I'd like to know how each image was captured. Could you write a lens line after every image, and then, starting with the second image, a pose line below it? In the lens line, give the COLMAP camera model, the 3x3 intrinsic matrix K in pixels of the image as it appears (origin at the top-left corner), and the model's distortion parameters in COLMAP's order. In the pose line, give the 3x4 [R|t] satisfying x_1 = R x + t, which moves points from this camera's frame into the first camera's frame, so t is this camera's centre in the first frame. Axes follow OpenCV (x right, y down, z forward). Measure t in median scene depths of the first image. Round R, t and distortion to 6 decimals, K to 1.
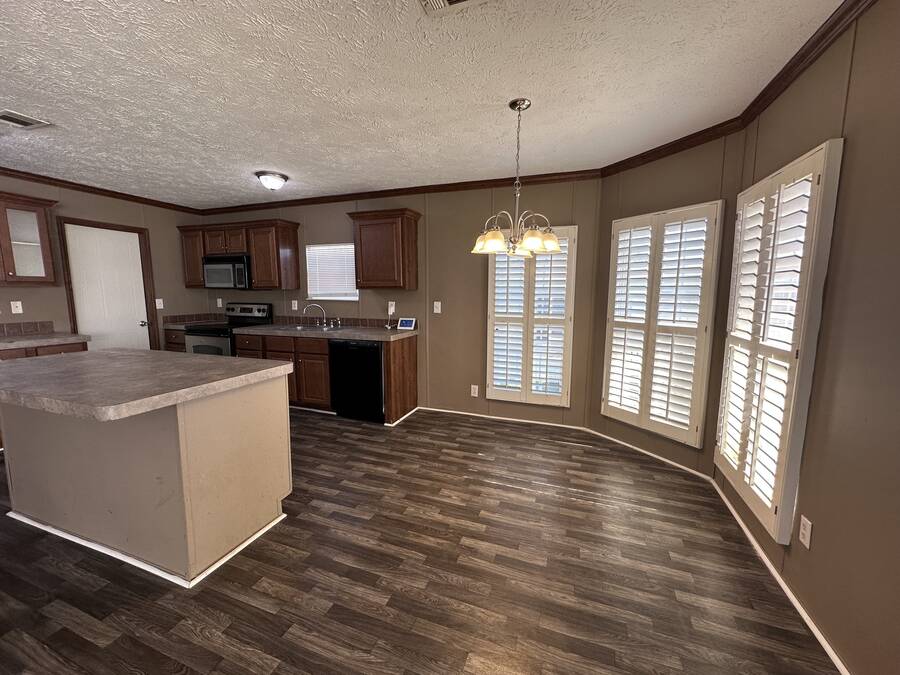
lens RADIAL K [[359.2, 0, 451.9], [0, 359.2, 337.3], [0, 0, 1]] dist [0.001745, 0.000154]
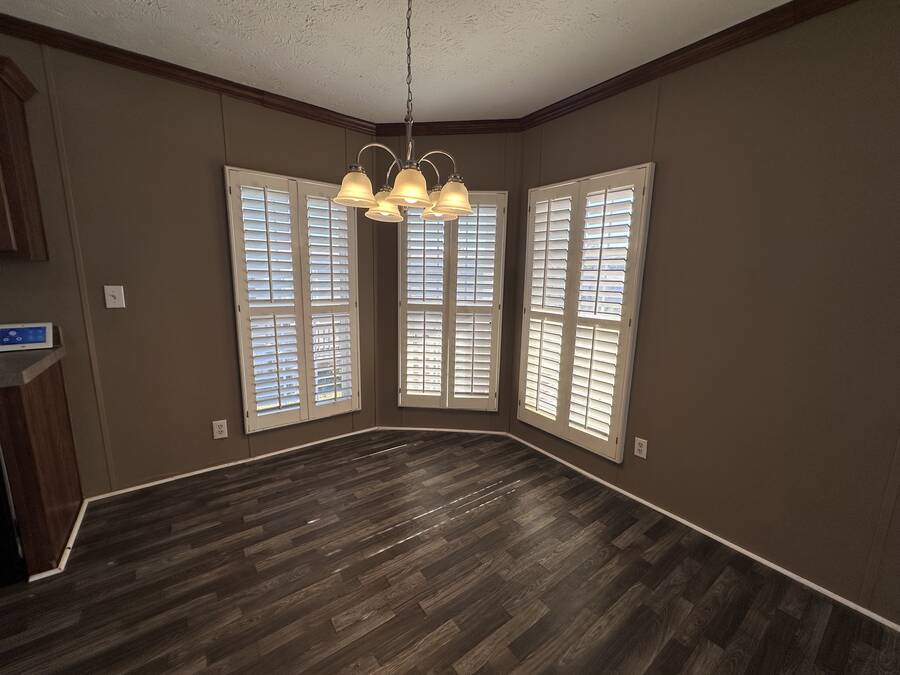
lens RADIAL K [[359.2, 0, 451.9], [0, 359.2, 337.3], [0, 0, 1]] dist [0.001745, 0.000154]
pose [[0.554371, -0.135315, 0.821196, -0.274436], [0.086524, 0.990718, 0.104838, -0.052079], [-0.827760, 0.012934, 0.560934, 0.432721]]
